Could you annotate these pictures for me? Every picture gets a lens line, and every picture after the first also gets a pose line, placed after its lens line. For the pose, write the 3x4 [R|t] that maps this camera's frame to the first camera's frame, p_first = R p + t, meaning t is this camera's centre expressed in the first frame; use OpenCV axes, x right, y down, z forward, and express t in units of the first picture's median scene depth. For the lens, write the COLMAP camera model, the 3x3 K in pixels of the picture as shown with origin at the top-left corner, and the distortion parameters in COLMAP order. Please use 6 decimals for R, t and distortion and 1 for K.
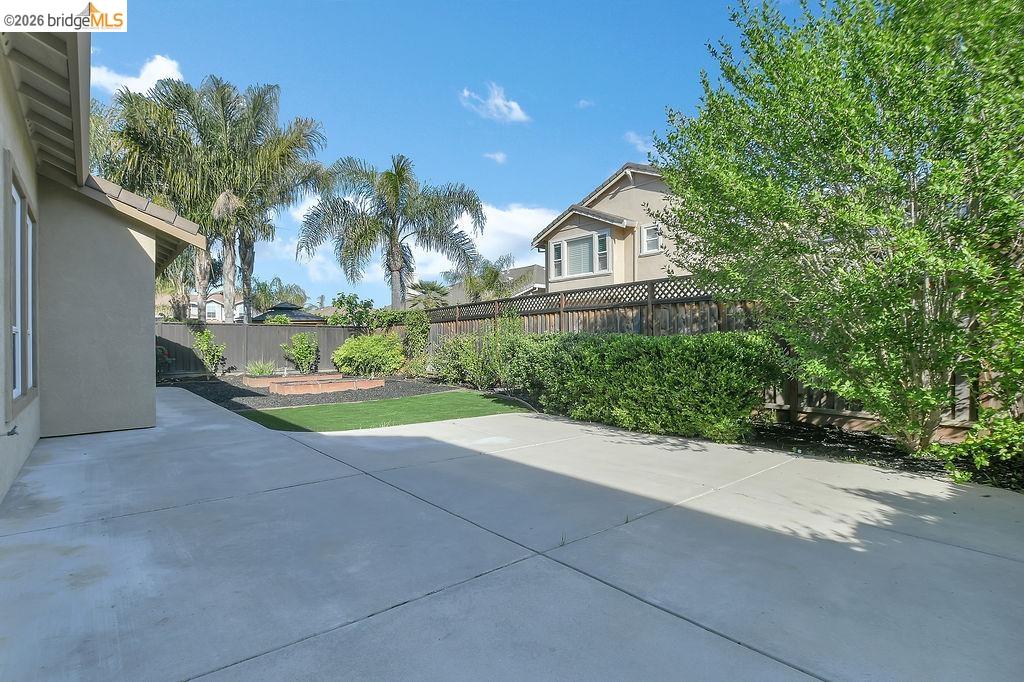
lens RADIAL K [[486.1, 0, 504.4], [0, 486.1, 341.2], [0, 0, 1]] dist [-0.030254, 0.002457]
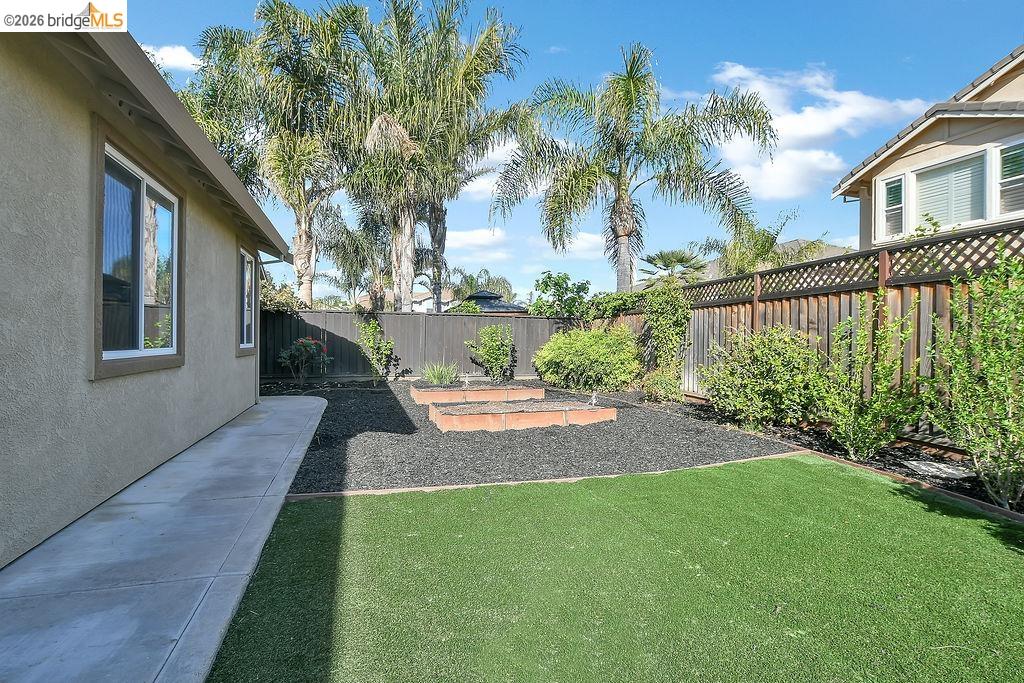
lens RADIAL K [[486.1, 0, 502.8], [0, 486.1, 345.7], [0, 0, 1]] dist [-0.030254, 0.002457]
pose [[0.912678, 0.022325, -0.408069, -0.100073], [-0.016886, 0.999714, 0.016927, 0.000675], [0.408330, -0.008558, 0.912794, 0.314591]]
